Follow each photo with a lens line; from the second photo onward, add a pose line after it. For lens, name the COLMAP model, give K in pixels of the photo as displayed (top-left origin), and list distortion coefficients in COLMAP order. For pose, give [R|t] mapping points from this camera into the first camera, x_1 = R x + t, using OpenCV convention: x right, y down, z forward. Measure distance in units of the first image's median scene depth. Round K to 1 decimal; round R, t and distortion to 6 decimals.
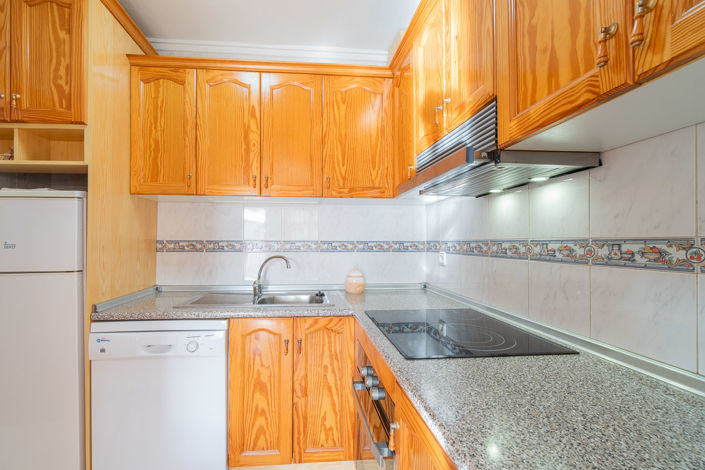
lens RADIAL K [[300.8, 0, 351.7], [0, 300.8, 236.8], [0, 0, 1]] dist [-0.001938, 0.000141]
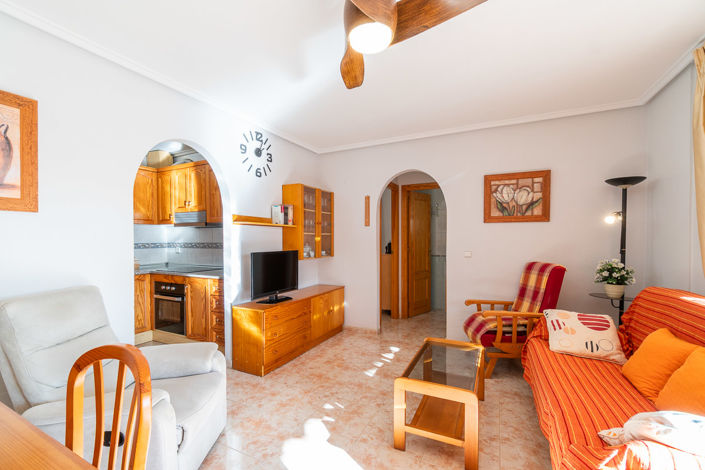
lens RADIAL K [[305.1, 0, 350.4], [0, 305.1, 242.3], [0, 0, 1]] dist [-0.001675, -0.000073]
pose [[0.564412, -0.009159, 0.825442, -0.834403], [-0.003119, 0.999908, 0.013228, -0.023627], [-0.825487, -0.010041, 0.564332, -1.351963]]
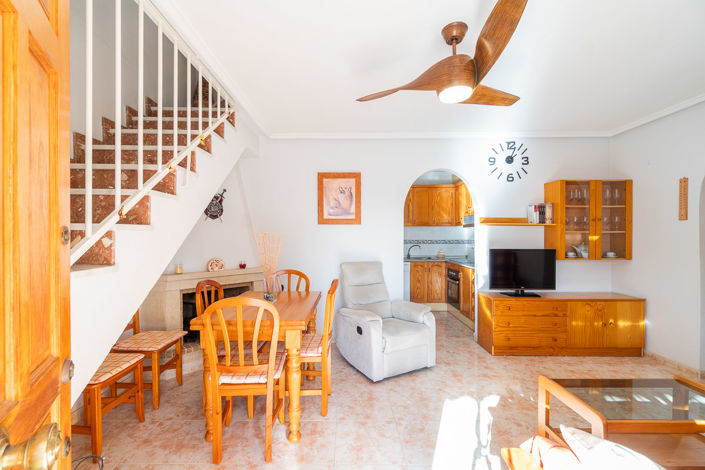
lens RADIAL K [[300.8, 0, 351.7], [0, 300.8, 236.8], [0, 0, 1]] dist [-0.001938, 0.000141]
pose [[0.992771, 0.004429, -0.119942, -0.483771], [-0.003587, 0.999967, 0.007238, -0.031526], [0.119970, -0.006756, 0.992755, -1.907073]]
